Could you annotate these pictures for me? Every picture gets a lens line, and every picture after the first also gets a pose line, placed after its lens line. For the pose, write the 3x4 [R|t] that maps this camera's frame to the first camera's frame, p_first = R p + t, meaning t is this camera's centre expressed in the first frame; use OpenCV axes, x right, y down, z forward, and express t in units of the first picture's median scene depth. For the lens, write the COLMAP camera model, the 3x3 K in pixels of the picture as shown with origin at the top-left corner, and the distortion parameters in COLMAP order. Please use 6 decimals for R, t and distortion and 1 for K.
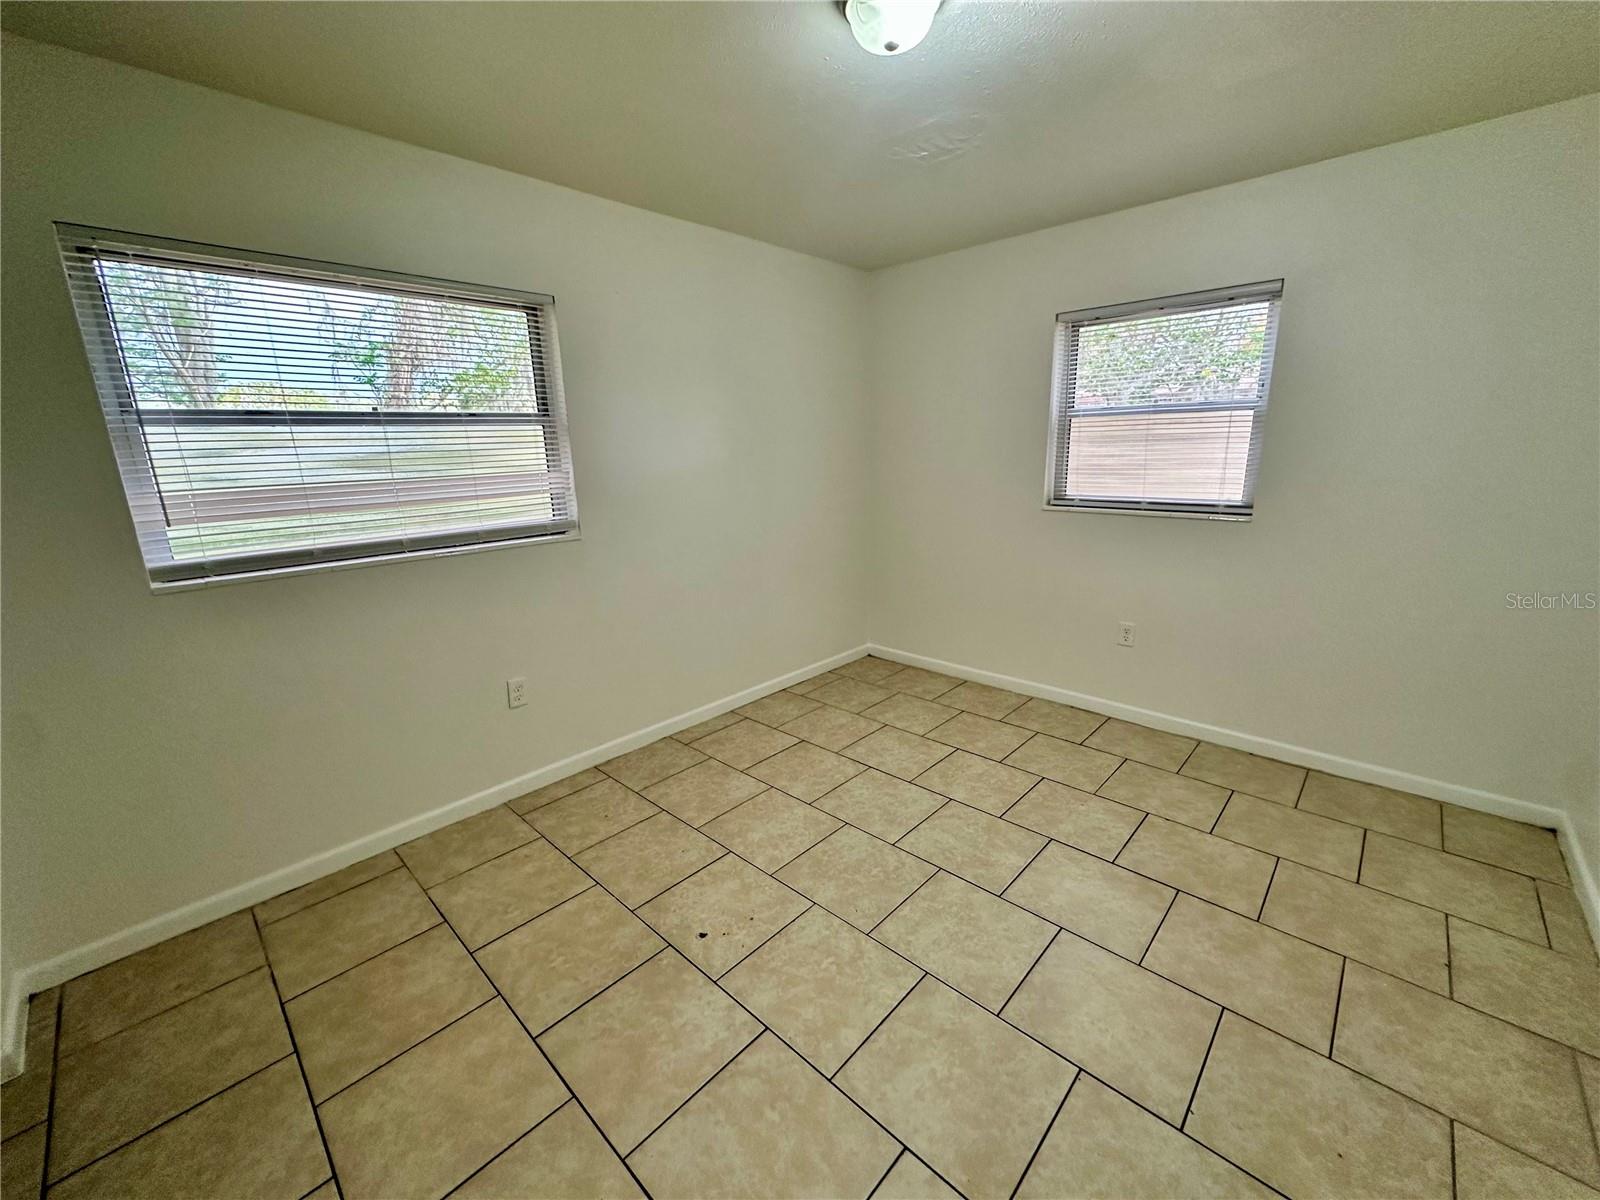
lens RADIAL K [[642.6, 0, 795.9], [0, 642.6, 592.5], [0, 0, 1]] dist [0.003738, -0.000487]
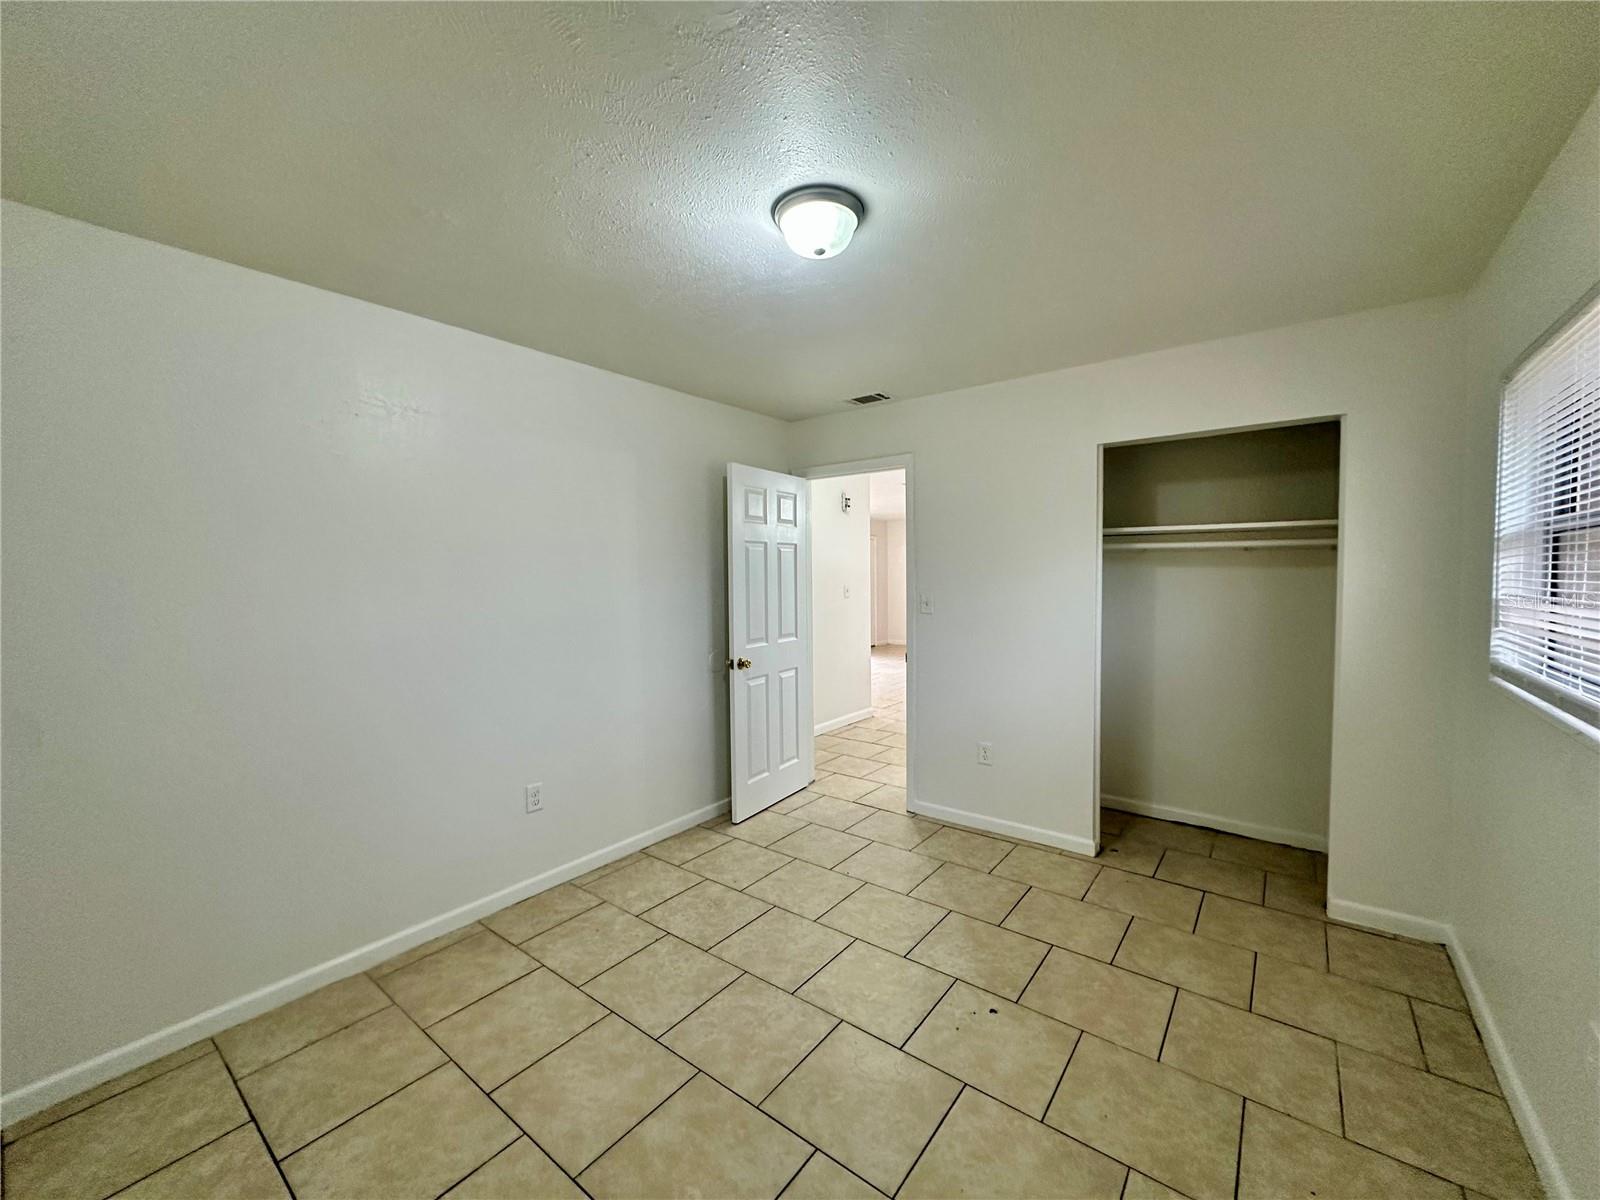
lens RADIAL K [[642.6, 0, 796.4], [0, 642.6, 604.3], [0, 0, 1]] dist [0.003738, -0.000487]
pose [[-0.994114, 0.040579, -0.100450, 0.247759], [0.011227, 0.960798, 0.277023, -0.399300], [0.107754, 0.274265, -0.955598, 1.694284]]
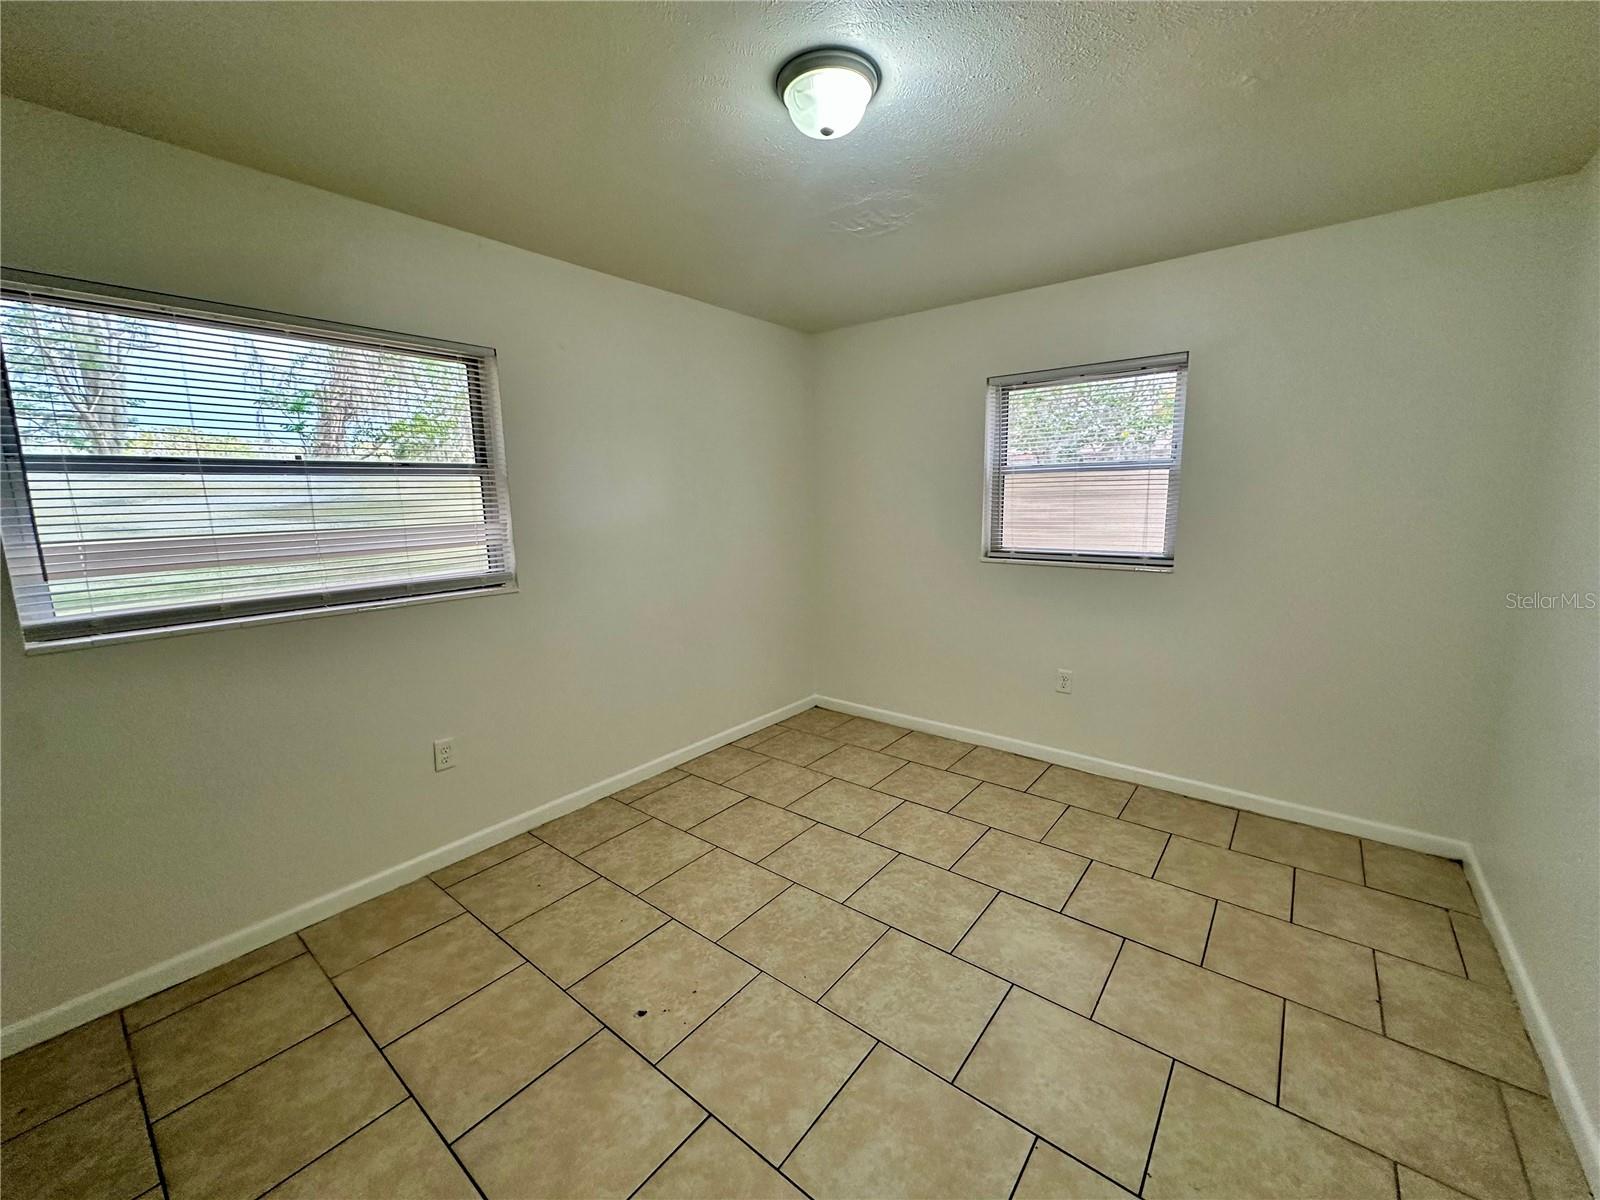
lens RADIAL K [[642.6, 0, 794.5], [0, 642.6, 592.5], [0, 0, 1]] dist [0.003738, -0.000487]
pose [[0.996681, -0.004322, 0.081292, 0.003168], [0.010769, 0.996814, -0.079031, -0.000836], [-0.080692, 0.079644, 0.993552, 0.003181]]
